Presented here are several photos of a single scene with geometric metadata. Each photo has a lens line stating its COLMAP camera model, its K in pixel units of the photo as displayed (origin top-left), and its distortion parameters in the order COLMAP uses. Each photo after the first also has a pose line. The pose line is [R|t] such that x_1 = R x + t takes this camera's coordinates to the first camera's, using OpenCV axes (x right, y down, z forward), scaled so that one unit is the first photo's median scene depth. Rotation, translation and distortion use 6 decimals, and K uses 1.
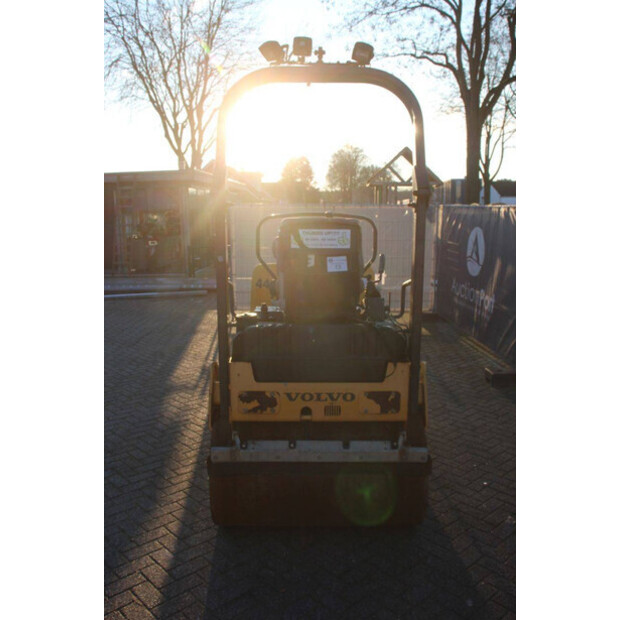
lens RADIAL K [[570.3, 0, 309.6], [0, 570.3, 311.1], [0, 0, 1]] dist [-0.072217, 0.000000]
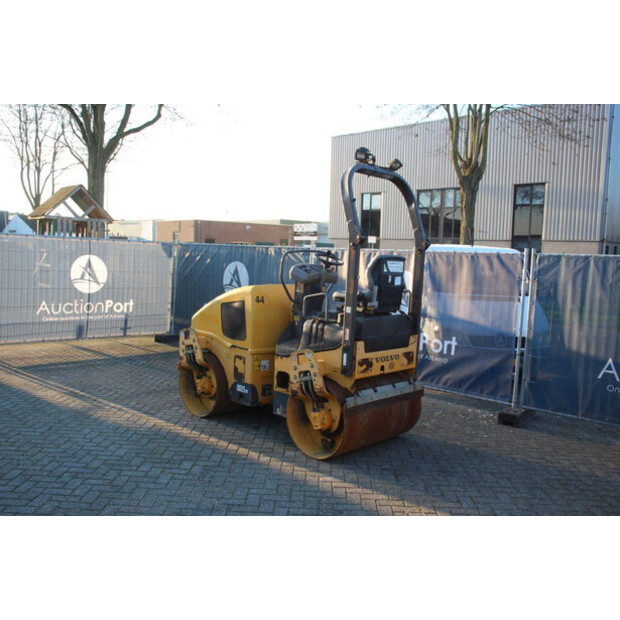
lens RADIAL K [[570.3, 0, 310.9], [0, 570.3, 308.6], [0, 0, 1]] dist [-0.072217, 0.000000]
pose [[0.690511, -0.031424, 0.722639, -1.348186], [0.080554, 0.996182, -0.033653, 0.039509], [-0.718823, 0.081449, 0.690406, -0.027492]]
